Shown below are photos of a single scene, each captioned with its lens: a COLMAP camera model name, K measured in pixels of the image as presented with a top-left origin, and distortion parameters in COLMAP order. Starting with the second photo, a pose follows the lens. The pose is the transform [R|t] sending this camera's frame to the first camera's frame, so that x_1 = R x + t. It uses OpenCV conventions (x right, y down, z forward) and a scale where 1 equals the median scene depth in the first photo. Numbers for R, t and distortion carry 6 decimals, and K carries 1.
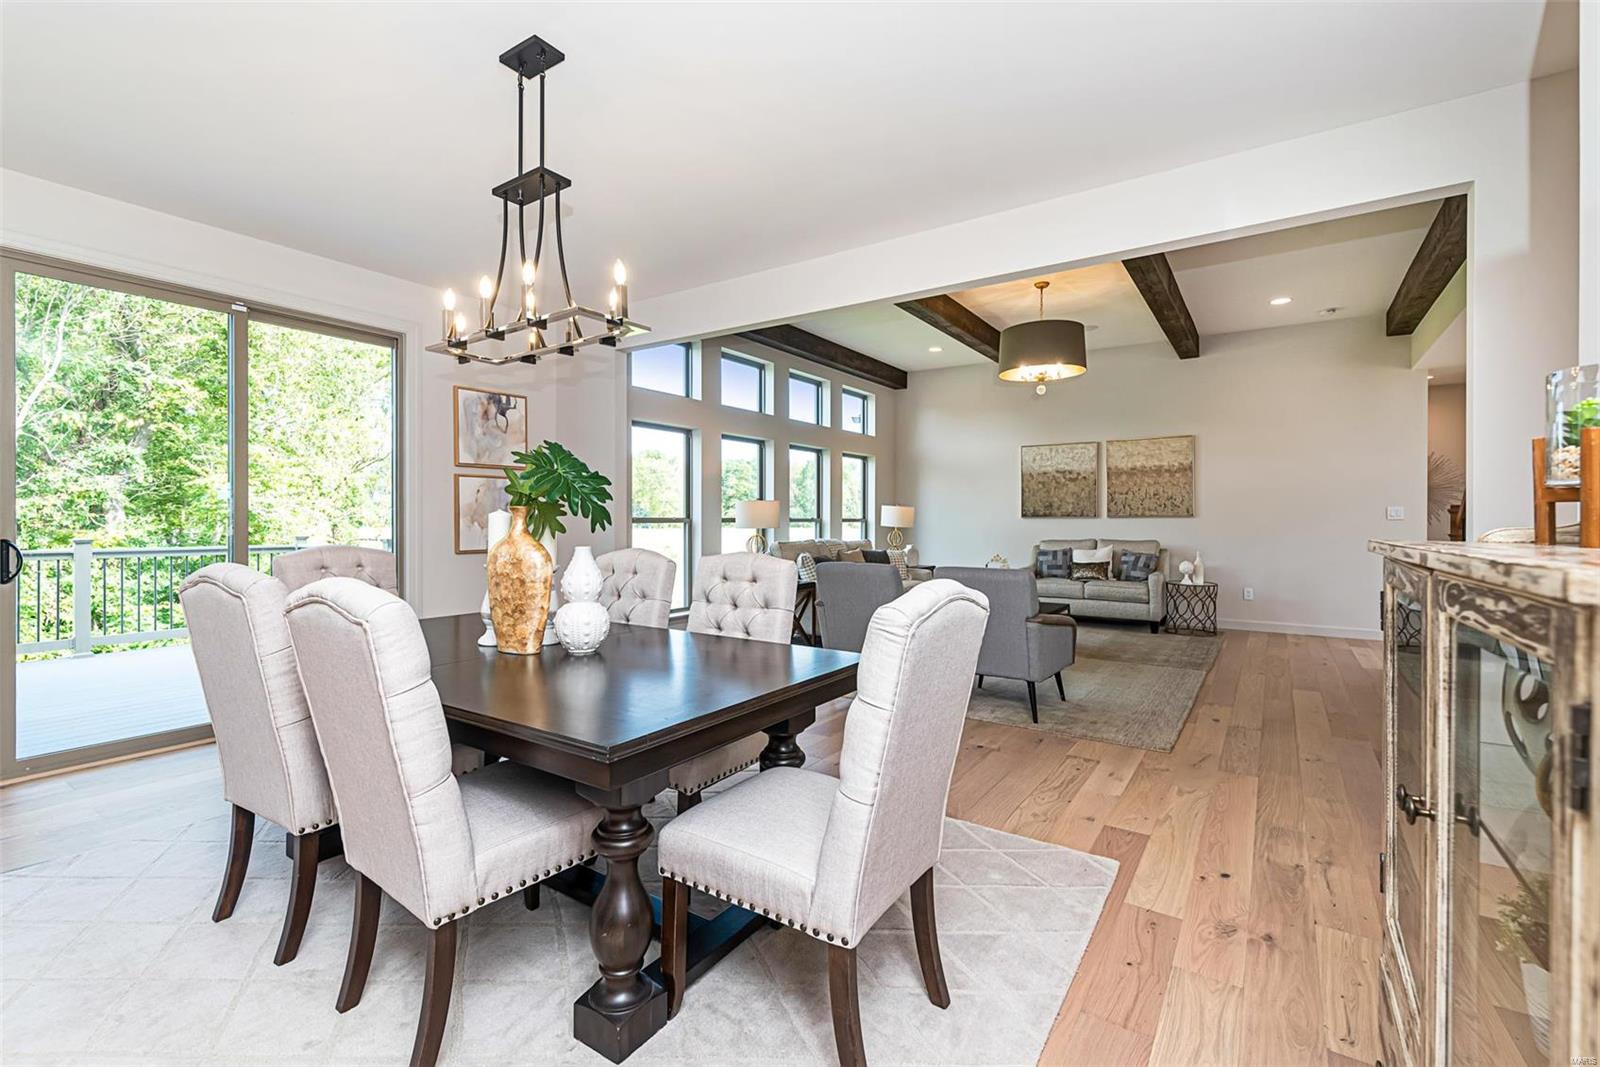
lens RADIAL K [[717.9, 0, 816.0], [0, 717.9, 524.7], [0, 0, 1]] dist [0.040532, -0.000276]
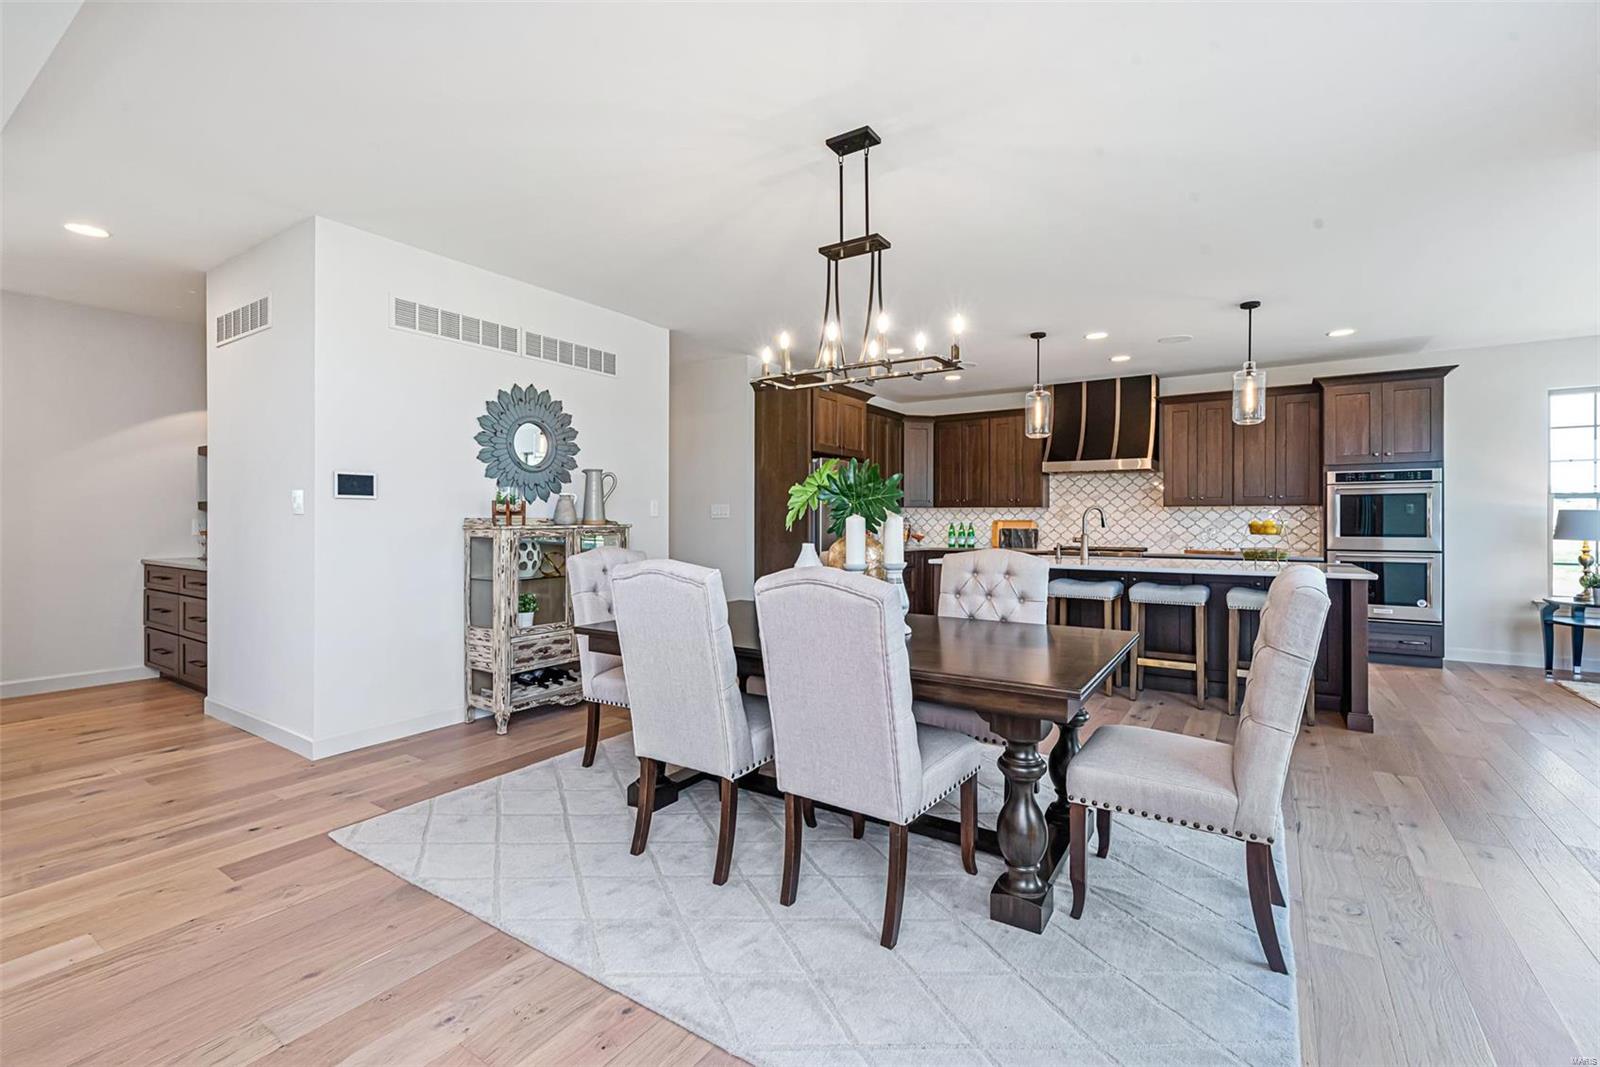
lens RADIAL K [[699.2, 0, 805.1], [0, 699.2, 521.3], [0, 0, 1]] dist [-0.000832, -0.000482]
pose [[-0.999891, -0.008393, 0.012183, -0.092397], [-0.008294, 0.999932, 0.008197, -0.005765], [-0.012251, 0.008095, -0.999892, 0.613500]]
